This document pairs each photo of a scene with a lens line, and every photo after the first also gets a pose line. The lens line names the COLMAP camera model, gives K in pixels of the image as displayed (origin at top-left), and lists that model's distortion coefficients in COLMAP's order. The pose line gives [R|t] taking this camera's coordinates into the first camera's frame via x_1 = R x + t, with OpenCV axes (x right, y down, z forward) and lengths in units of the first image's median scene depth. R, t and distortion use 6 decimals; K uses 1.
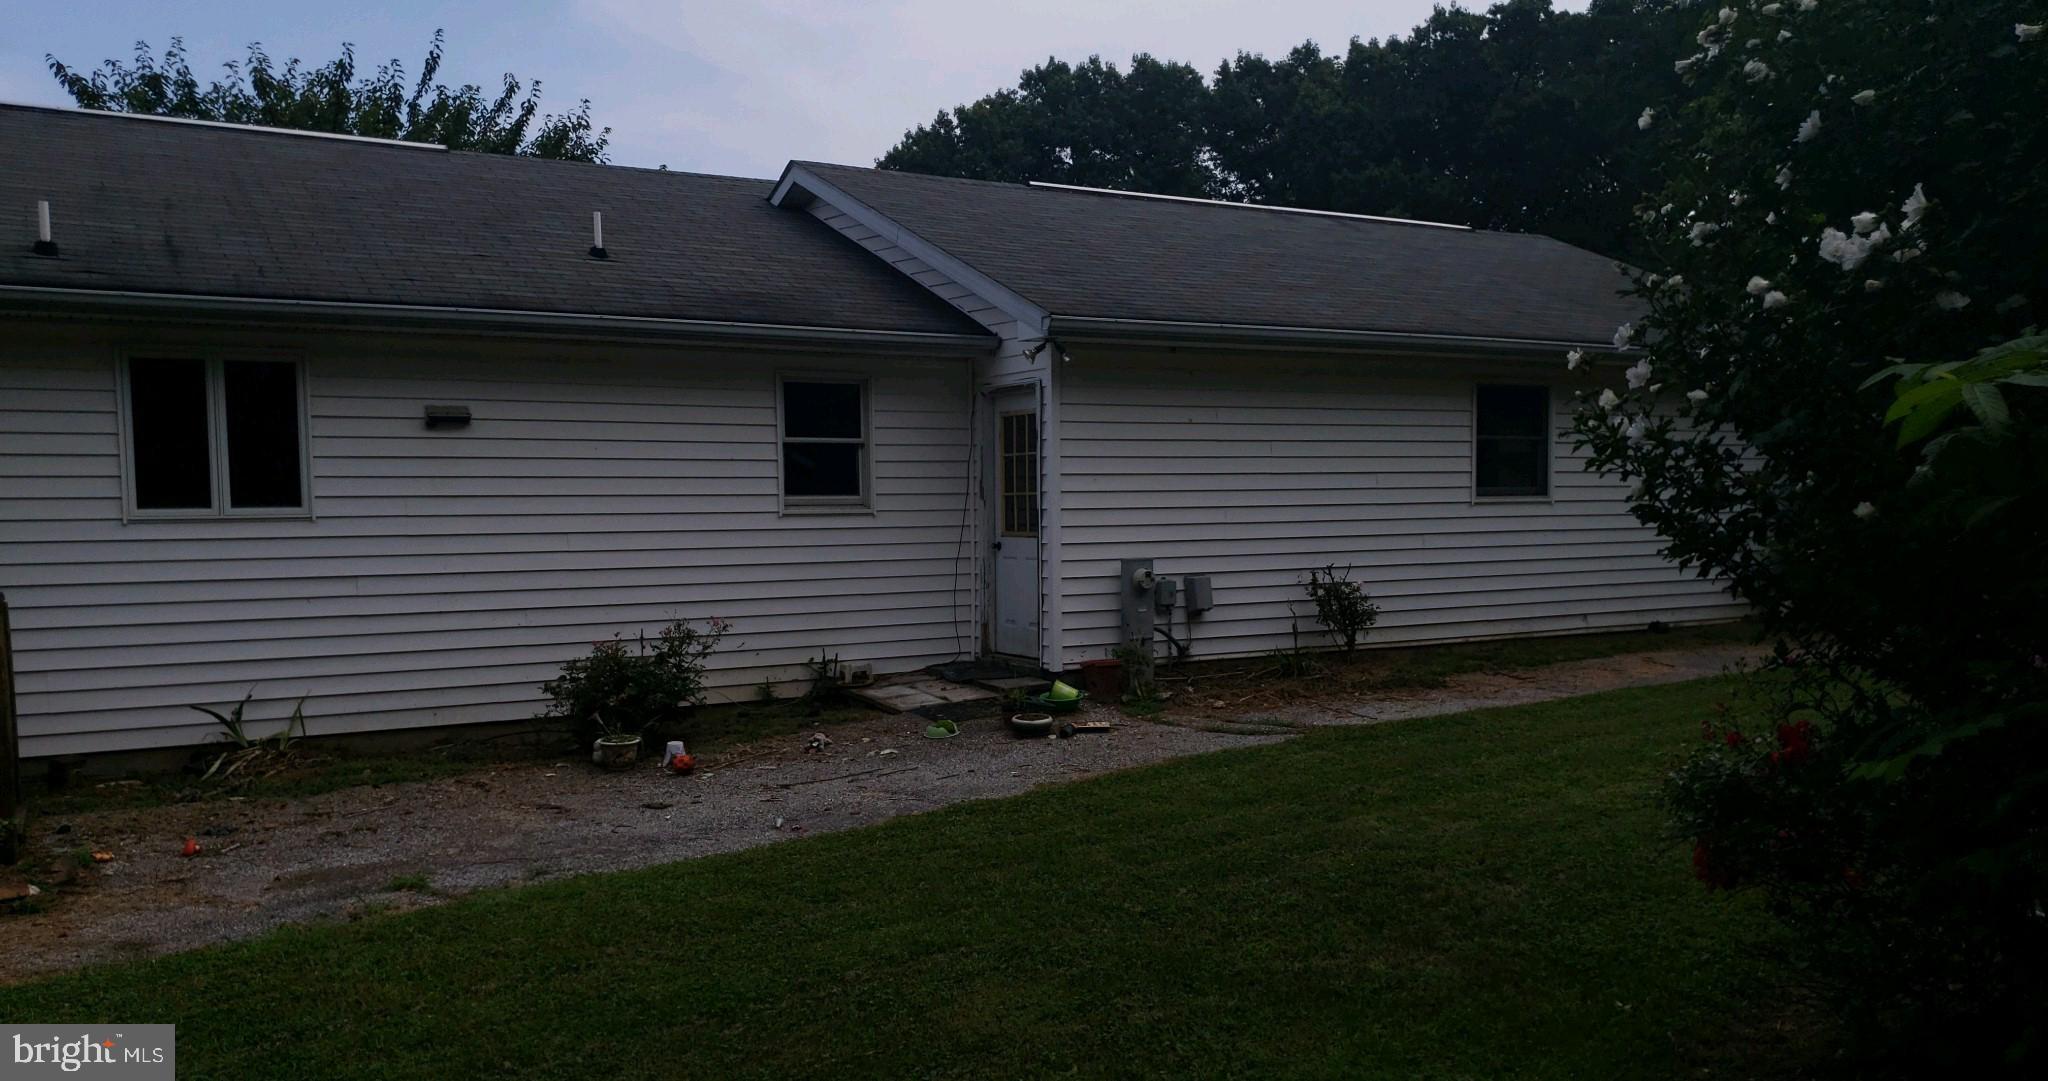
lens RADIAL K [[1606.2, 0, 1027.4], [0, 1606.2, 632.0], [0, 0, 1]] dist [0.047249, -0.076806]
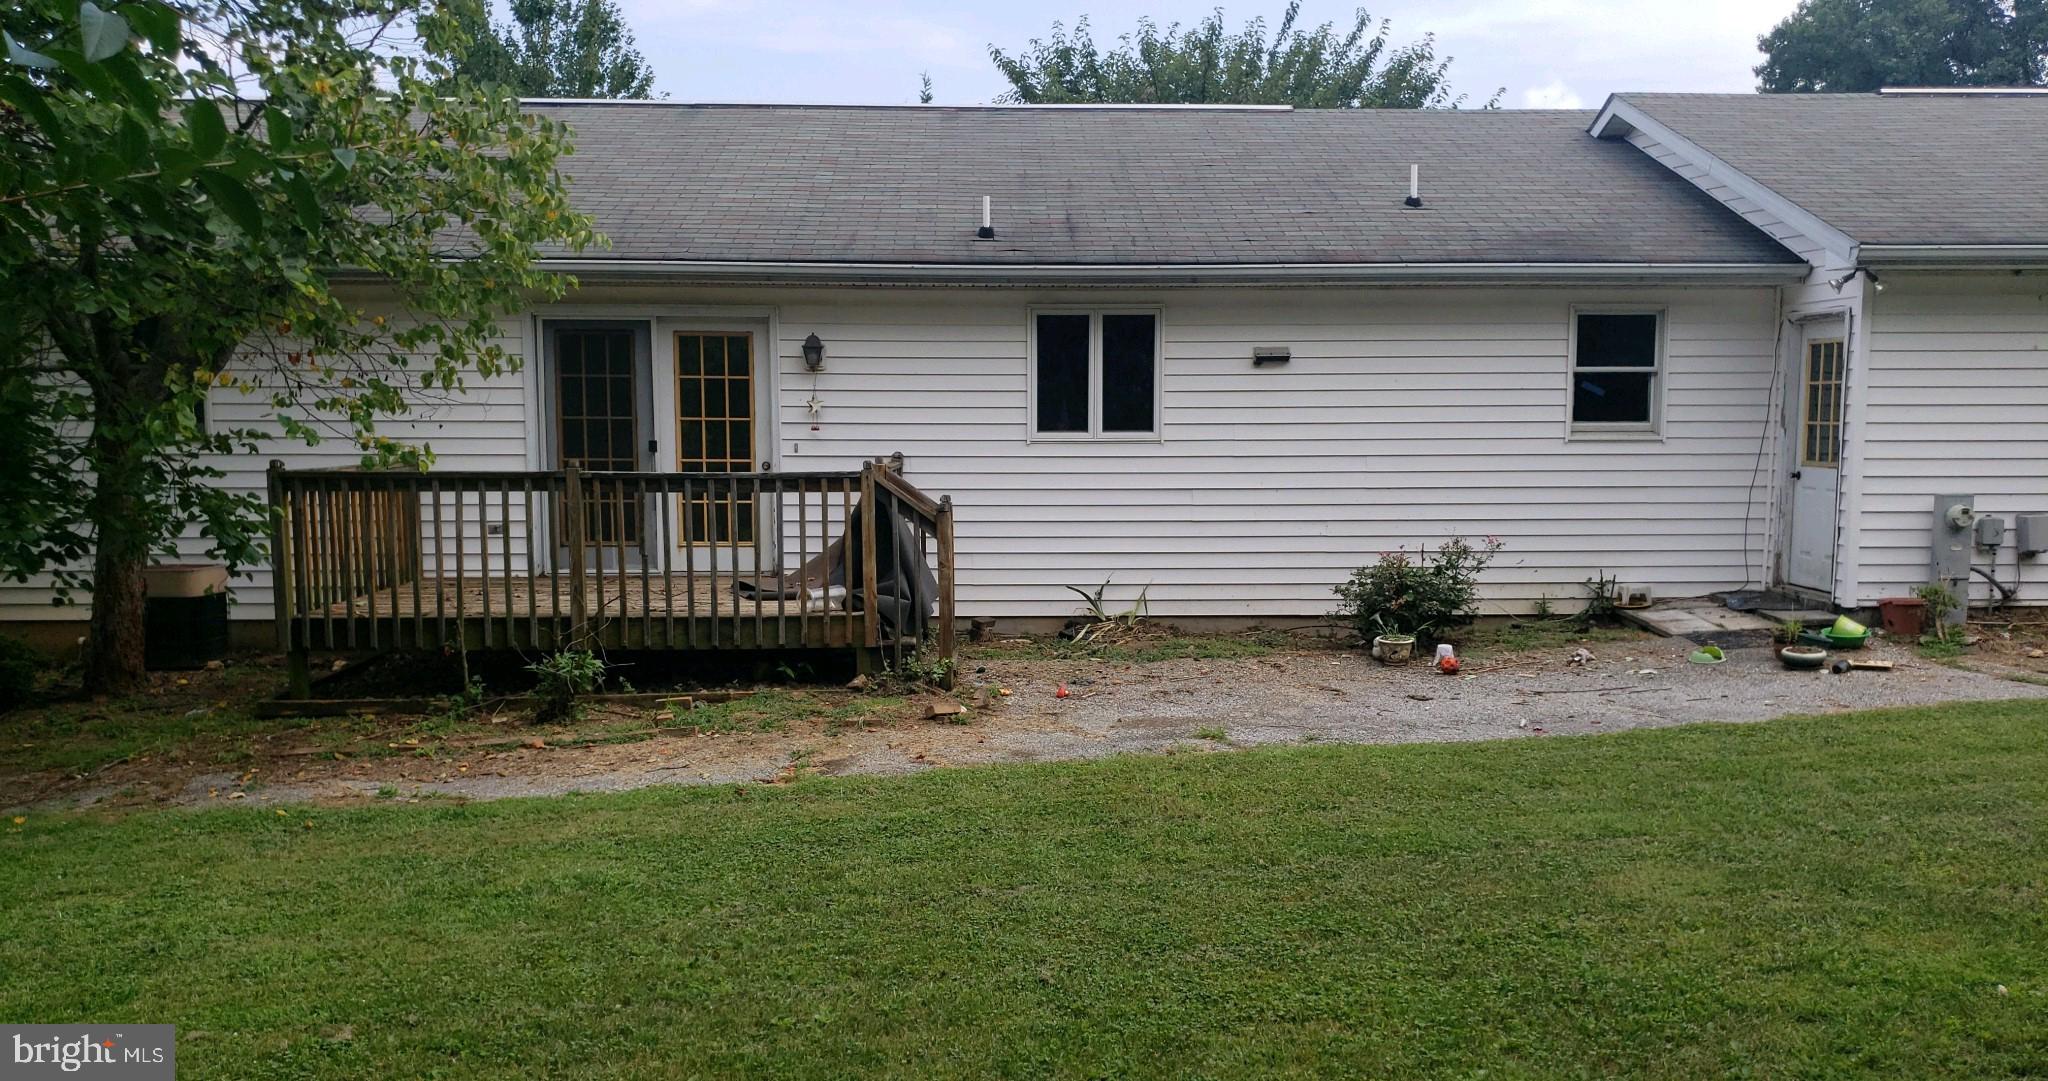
lens RADIAL K [[1597.6, 0, 1024.0], [0, 1597.6, 540.5], [0, 0, 1]] dist [0.284441, -0.570587]
pose [[0.874203, 0.048727, -0.483110, 0.063334], [-0.048017, 0.998751, 0.013845, -0.005728], [0.483181, 0.011094, 0.875450, -0.126040]]
